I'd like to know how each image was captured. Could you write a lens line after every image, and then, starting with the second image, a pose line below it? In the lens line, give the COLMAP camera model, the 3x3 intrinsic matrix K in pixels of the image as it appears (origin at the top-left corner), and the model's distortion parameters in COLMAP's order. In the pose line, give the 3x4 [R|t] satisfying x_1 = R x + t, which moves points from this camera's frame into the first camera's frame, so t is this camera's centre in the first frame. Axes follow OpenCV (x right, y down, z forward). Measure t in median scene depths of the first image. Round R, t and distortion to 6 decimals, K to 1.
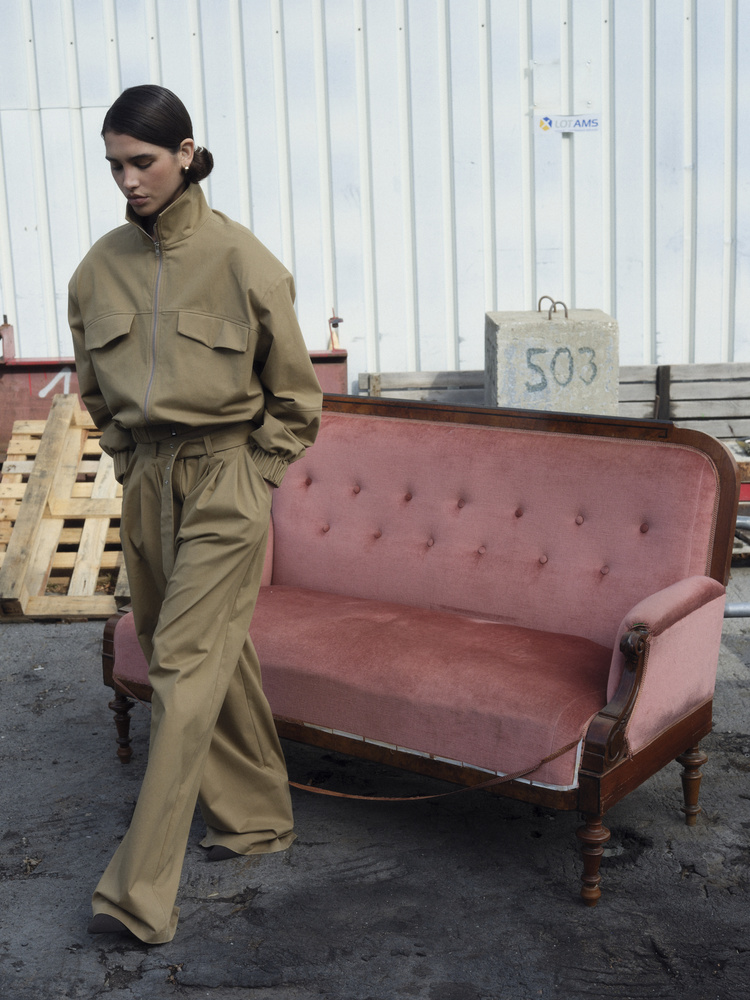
lens RADIAL K [[1463.5, 0, 375.2], [0, 1463.5, 528.2], [0, 0, 1]] dist [0.007700, -0.067268]
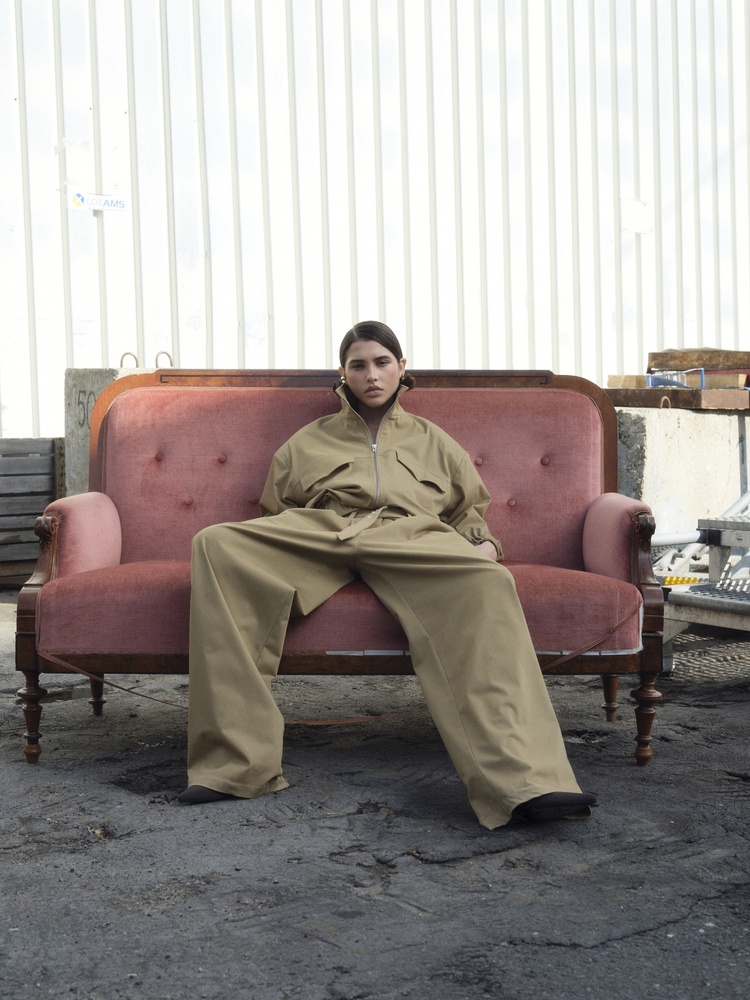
lens RADIAL K [[1454.1, 0, 375.0], [0, 1454.1, 500.0], [0, 0, 1]] dist [-0.003870, 0.087203]
pose [[0.809324, -0.013911, 0.587198, -0.492327], [0.112854, 0.984776, -0.132214, 0.138347], [-0.576419, 0.173271, 0.798573, 0.159553]]
